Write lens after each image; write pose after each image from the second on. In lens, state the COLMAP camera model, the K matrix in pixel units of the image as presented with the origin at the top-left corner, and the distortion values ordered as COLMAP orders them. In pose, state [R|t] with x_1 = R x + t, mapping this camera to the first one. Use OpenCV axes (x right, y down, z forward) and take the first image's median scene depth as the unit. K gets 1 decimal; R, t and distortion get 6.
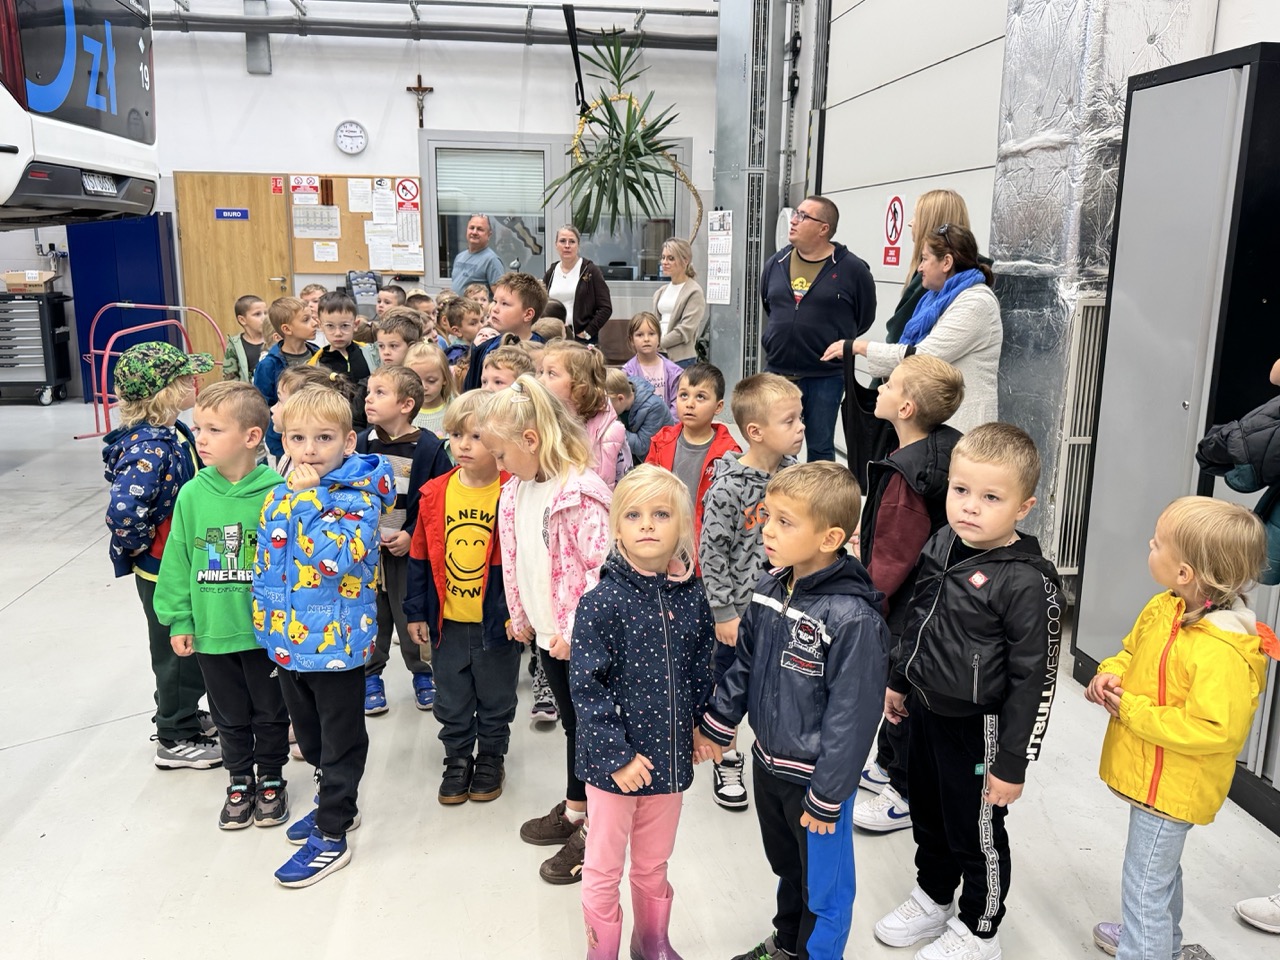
lens RADIAL K [[1096.1, 0, 640.0], [0, 1096.1, 480.0], [0, 0, 1]] dist [0.011264, 0.001534]
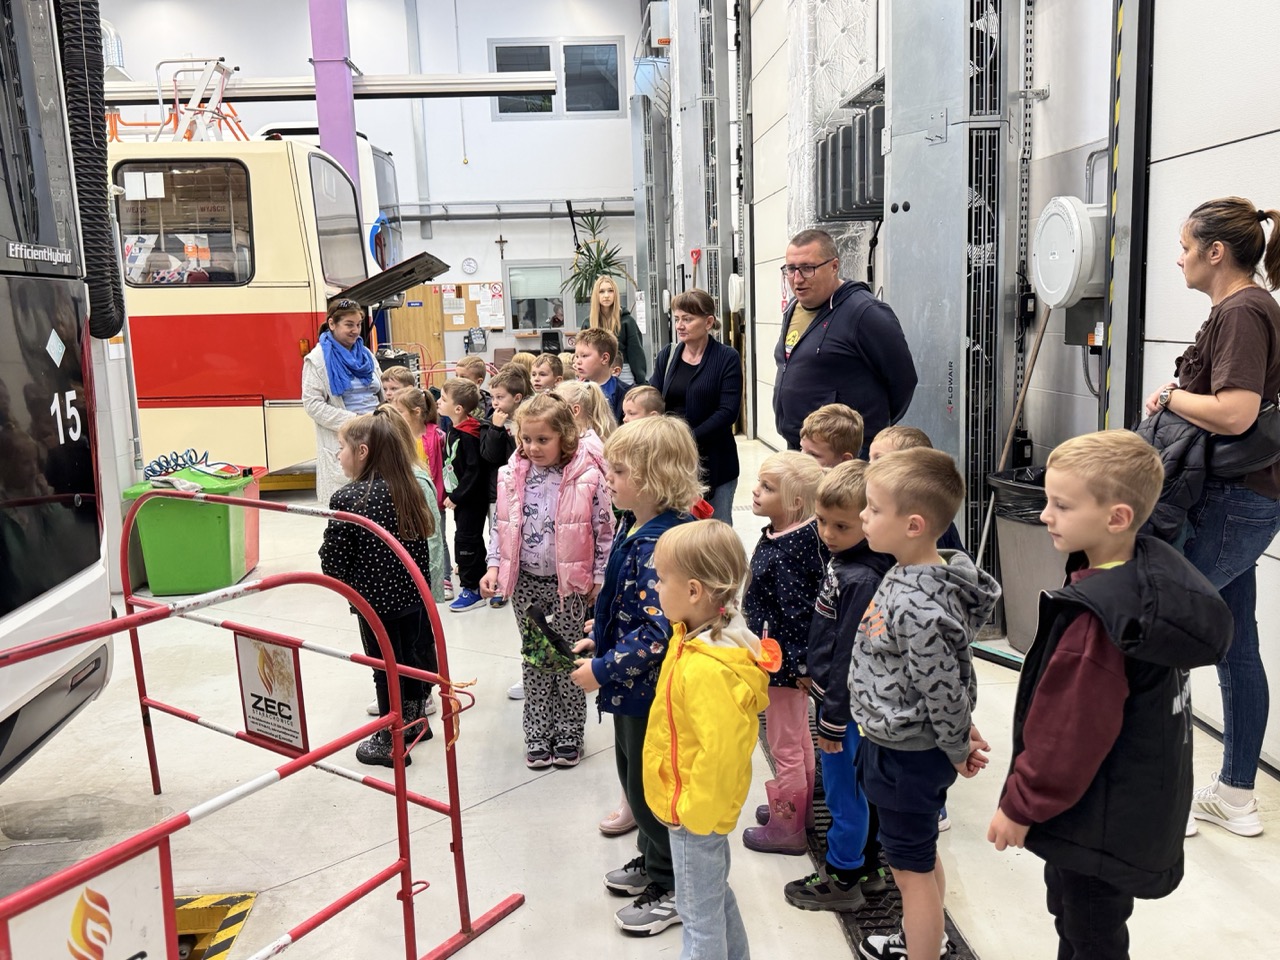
lens RADIAL K [[1161.1, 0, 640.0], [0, 1161.1, 480.0], [0, 0, 1]] dist [-0.006079, -0.000710]
pose [[0.993539, -0.030837, -0.109225, 0.291599], [0.024117, 0.997765, -0.062318, 0.244840], [0.110903, 0.059281, 0.992062, -1.147426]]
